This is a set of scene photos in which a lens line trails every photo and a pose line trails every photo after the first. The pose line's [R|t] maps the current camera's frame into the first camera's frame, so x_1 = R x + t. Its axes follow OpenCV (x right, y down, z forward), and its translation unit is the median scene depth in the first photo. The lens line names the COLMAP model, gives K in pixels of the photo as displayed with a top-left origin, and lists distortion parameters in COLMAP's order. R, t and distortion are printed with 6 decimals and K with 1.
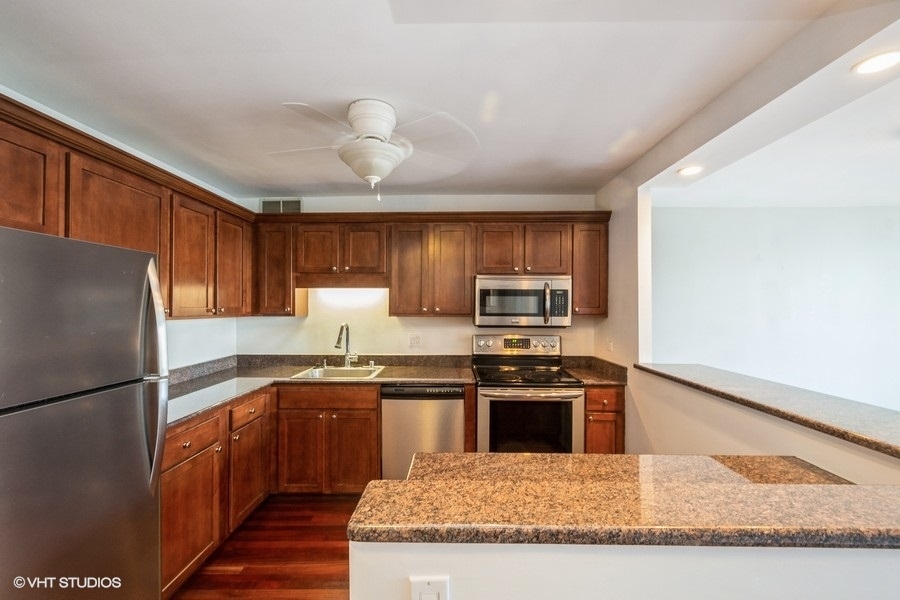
lens RADIAL K [[394.9, 0, 448.1], [0, 394.9, 303.2], [0, 0, 1]] dist [0.014575, -0.002301]
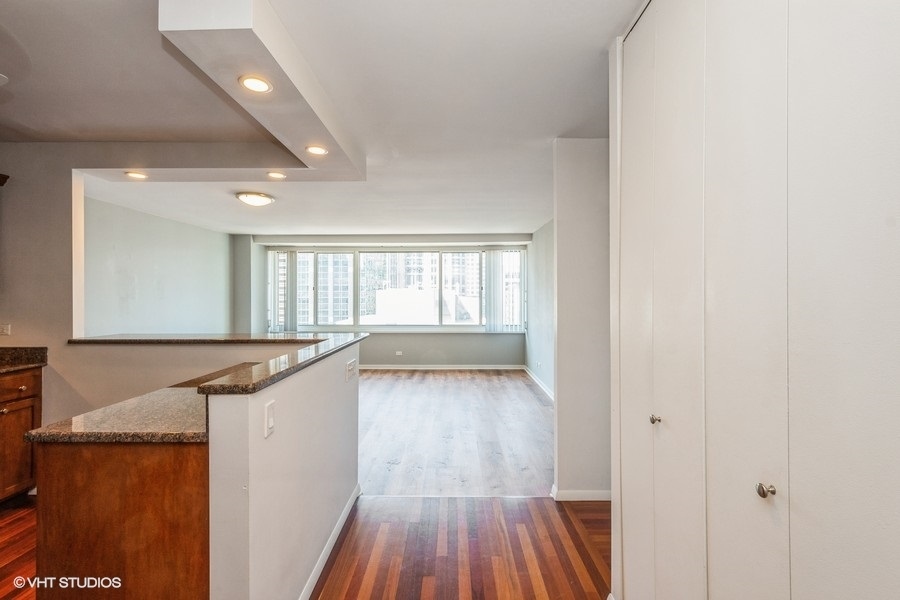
lens RADIAL K [[394.9, 0, 441.2], [0, 394.9, 292.9], [0, 0, 1]] dist [0.014575, -0.002301]
pose [[0.014630, 0.005999, 0.999875, -0.473857], [-0.001748, 0.999981, -0.005974, 0.031743], [-0.999891, -0.001660, 0.014641, 0.021656]]
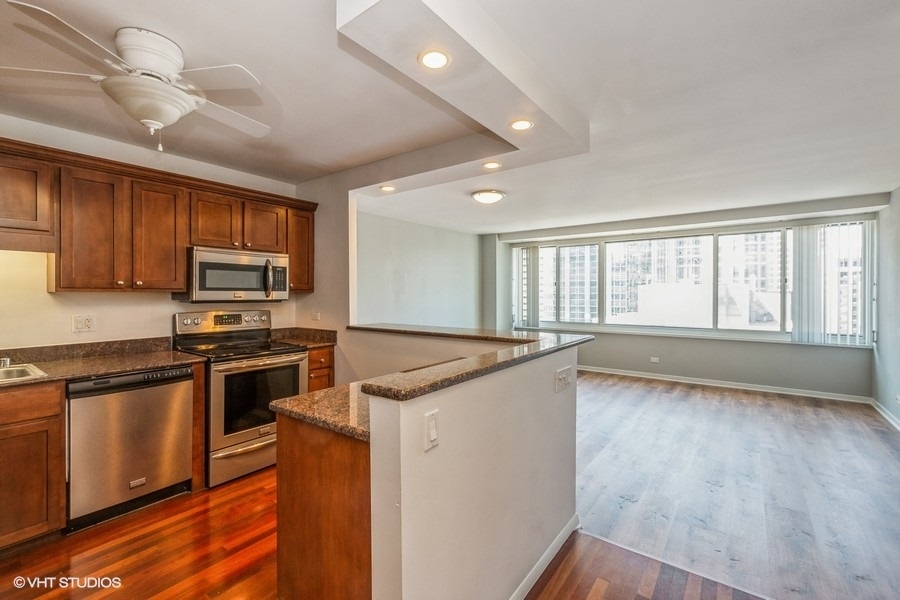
lens RADIAL K [[394.9, 0, 447.7], [0, 394.9, 293.7], [0, 0, 1]] dist [0.014575, -0.002301]
pose [[0.588910, -0.005664, 0.808179, -0.330260], [0.000147, 0.999976, 0.006902, 0.033489], [-0.808198, -0.003946, 0.588897, -0.023307]]
